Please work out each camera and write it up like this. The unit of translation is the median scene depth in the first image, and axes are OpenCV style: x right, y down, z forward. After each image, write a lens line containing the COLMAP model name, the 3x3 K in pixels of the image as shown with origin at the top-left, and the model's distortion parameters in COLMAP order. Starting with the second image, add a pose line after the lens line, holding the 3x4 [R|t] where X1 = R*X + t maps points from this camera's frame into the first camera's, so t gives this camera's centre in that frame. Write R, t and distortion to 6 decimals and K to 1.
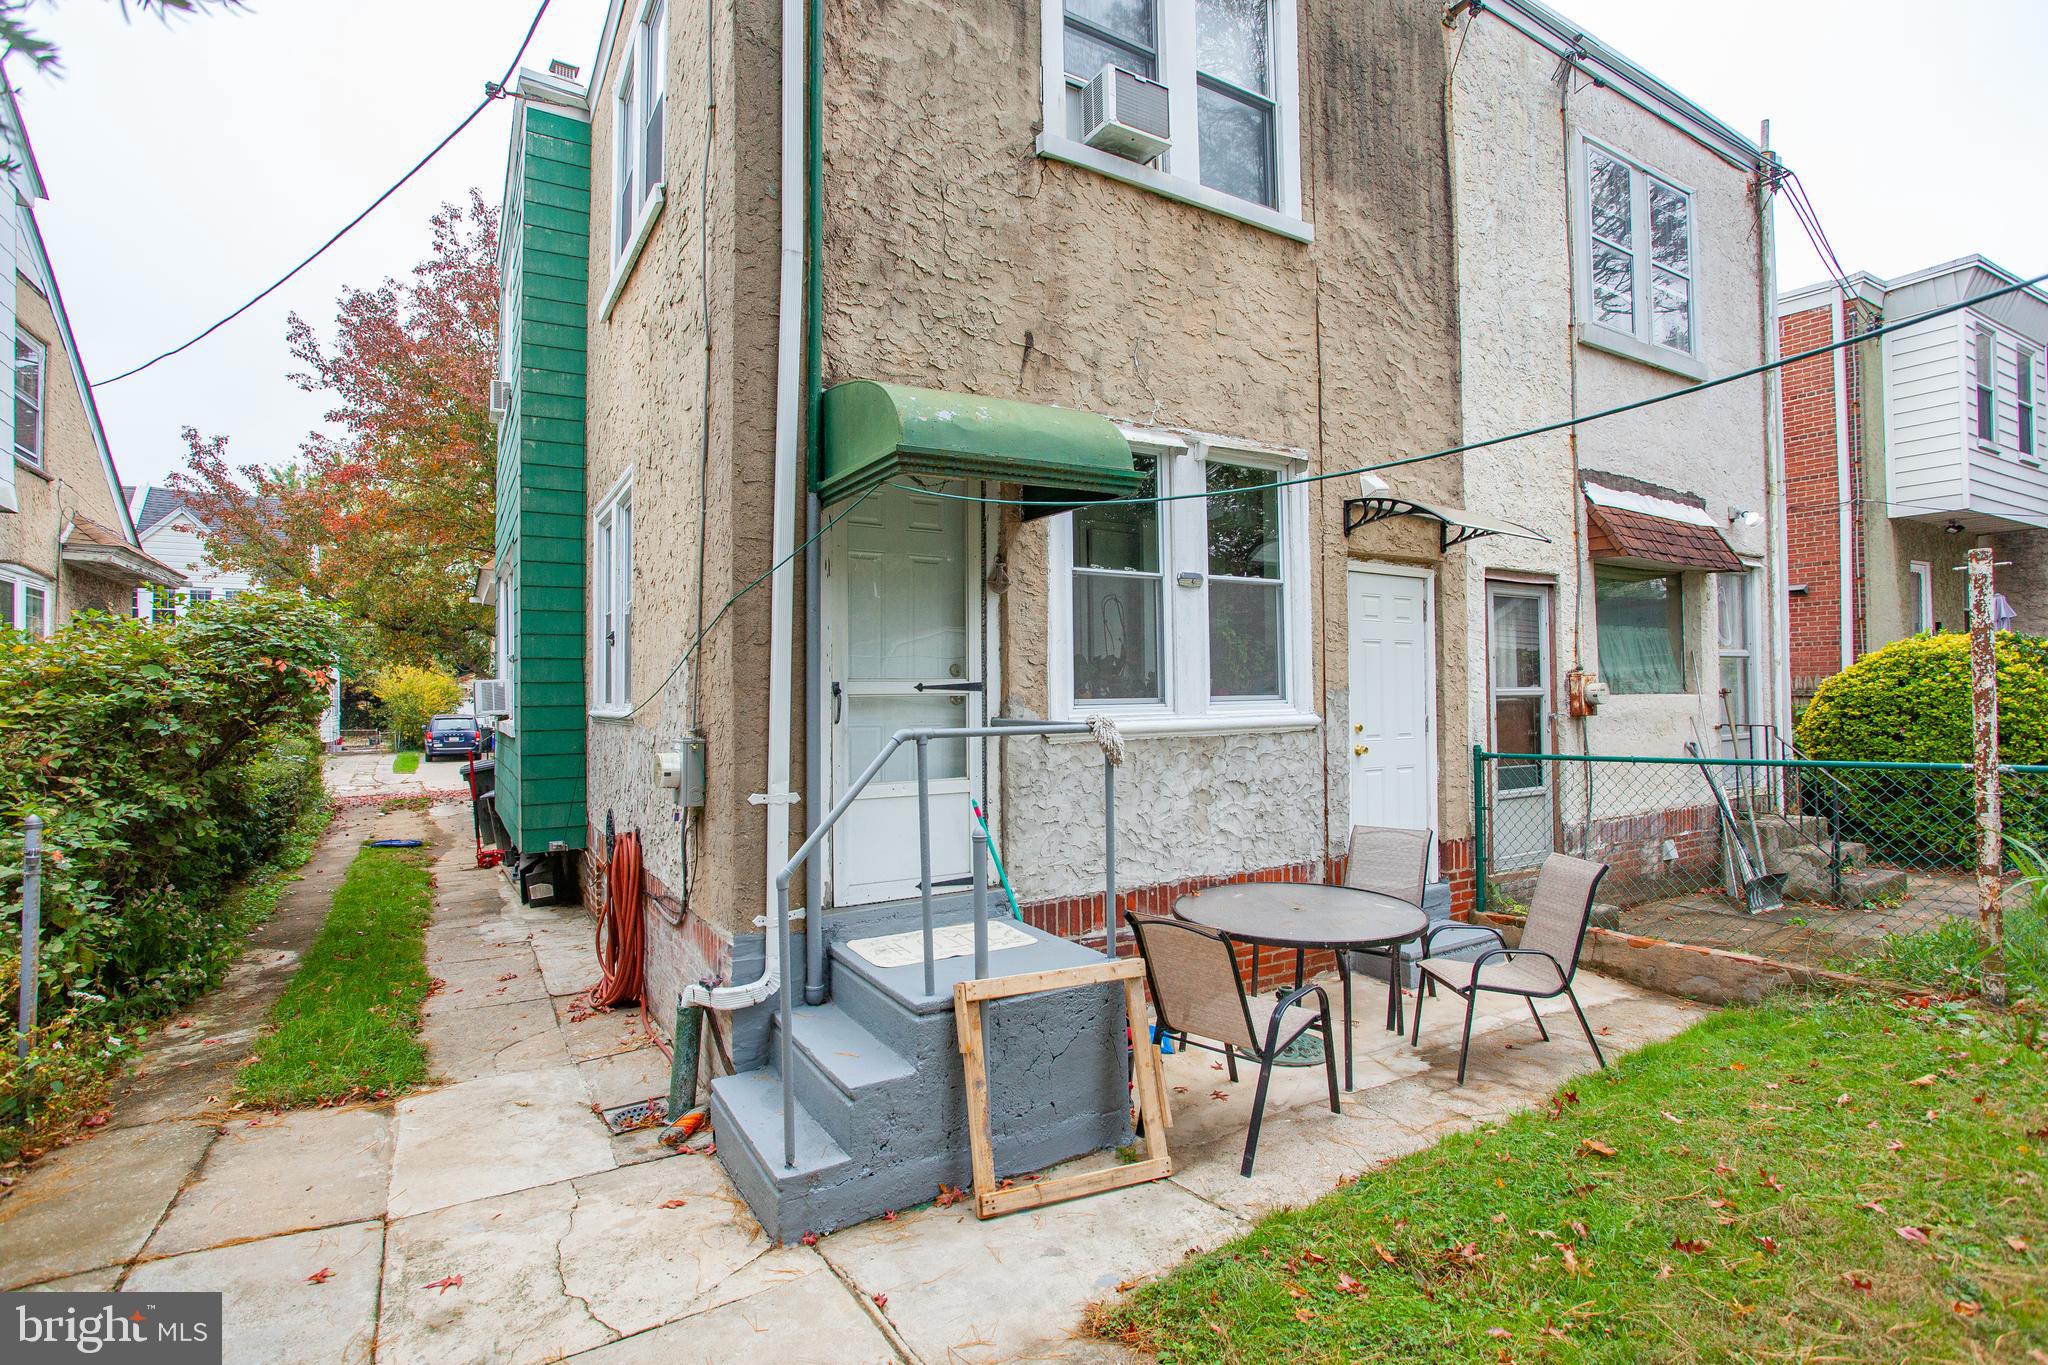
lens RADIAL K [[965.2, 0, 1024.8], [0, 965.2, 656.2], [0, 0, 1]] dist [-0.049495, 0.030884]
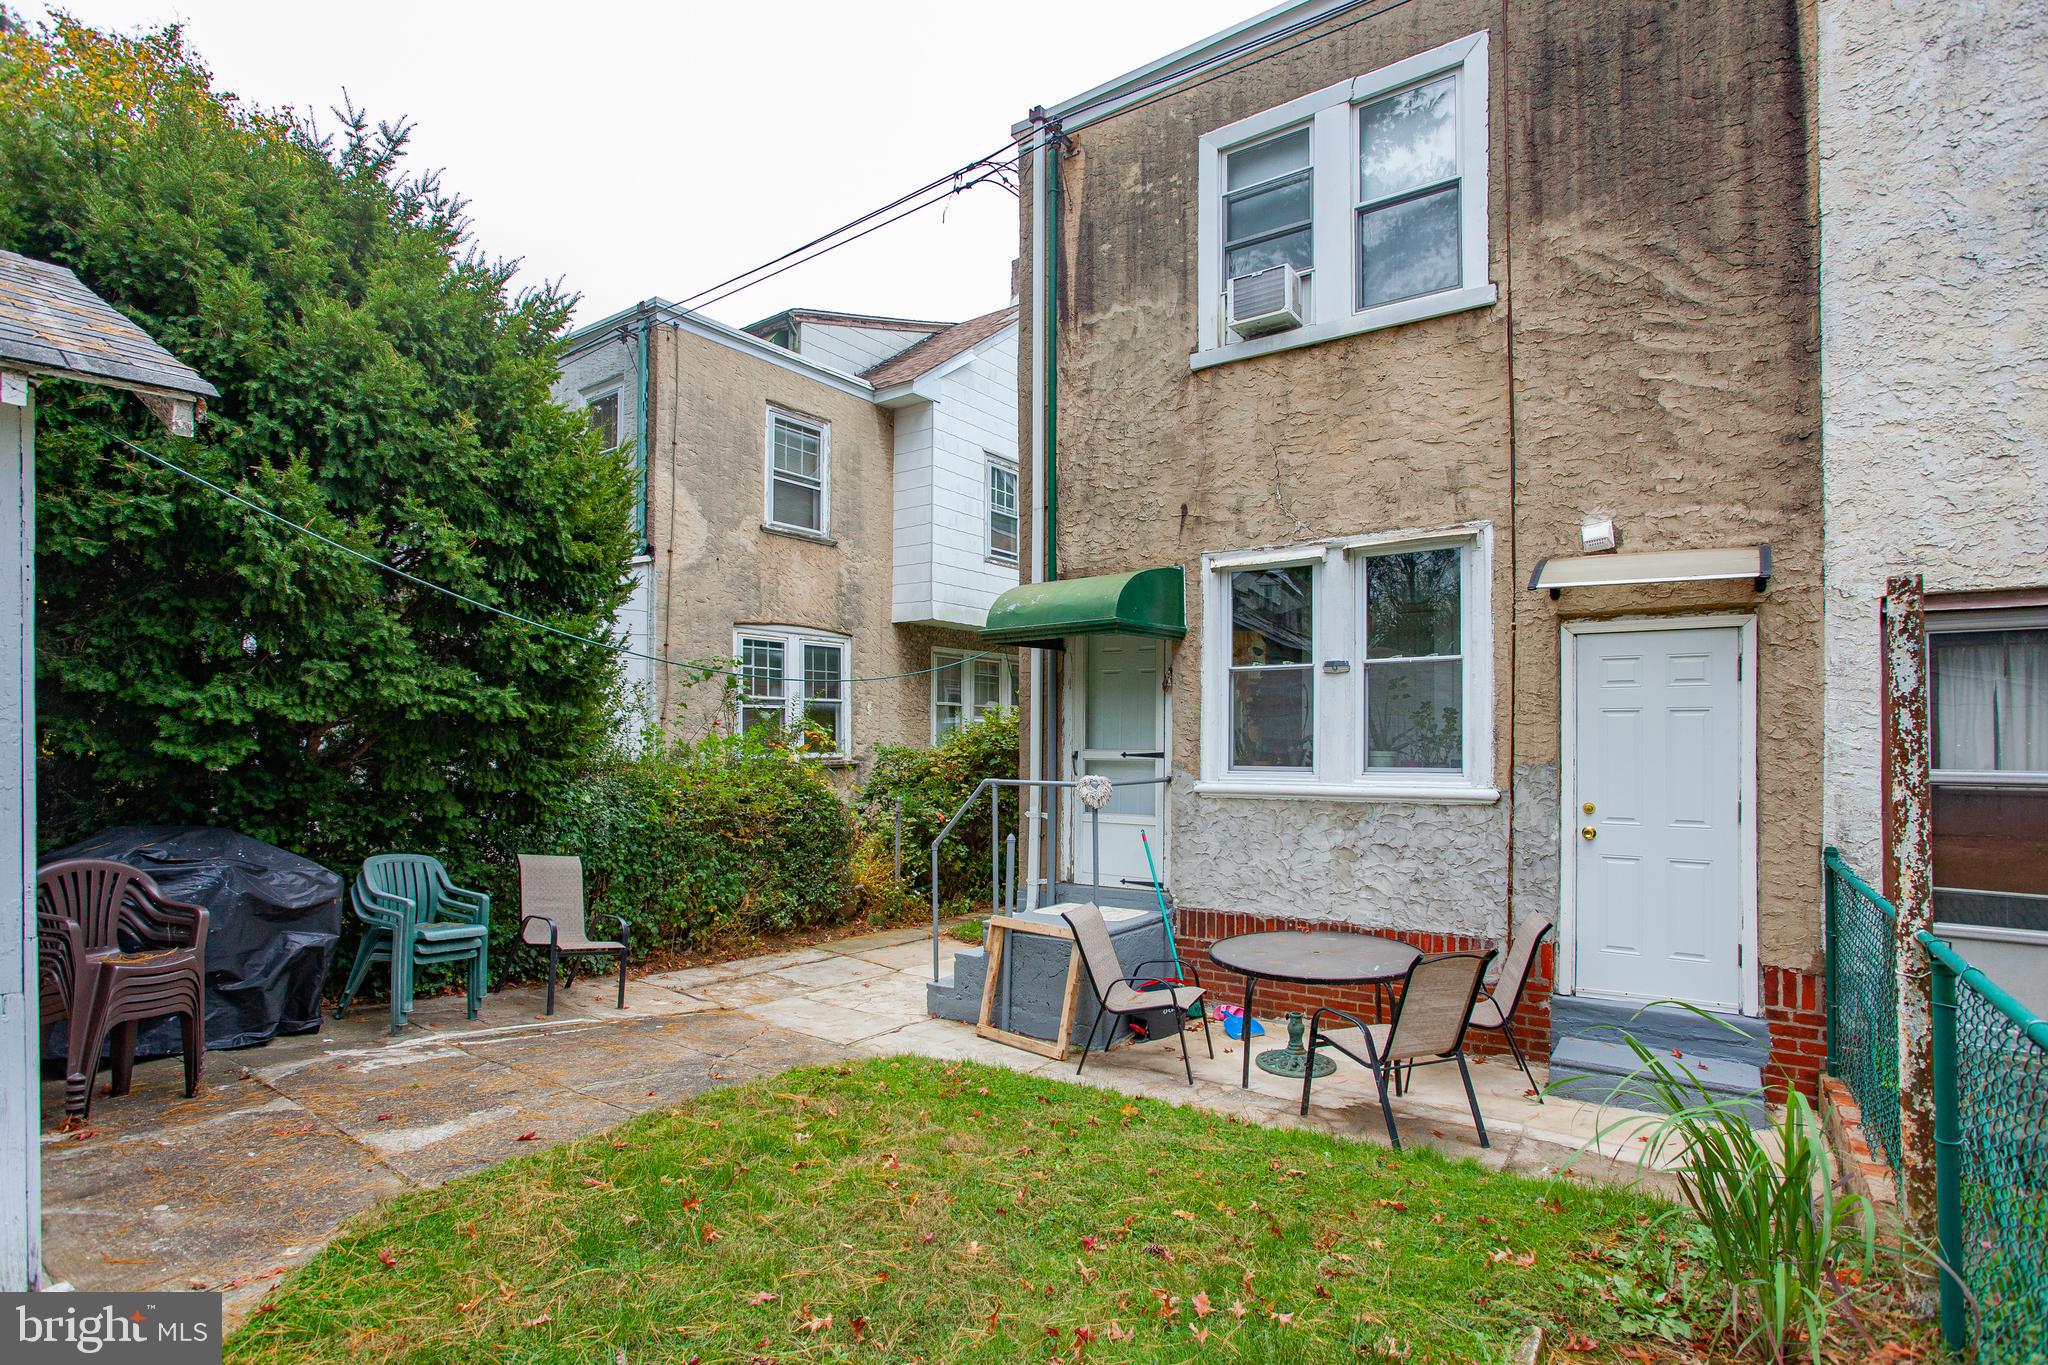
lens RADIAL K [[989.9, 0, 1024.0], [0, 989.9, 682.5], [0, 0, 1]] dist [-0.050748, 0.033963]
pose [[0.415203, -0.036646, -0.908990, 1.092842], [0.034850, 0.999096, -0.024360, -0.043983], [0.909061, -0.021564, 0.416105, 0.158799]]
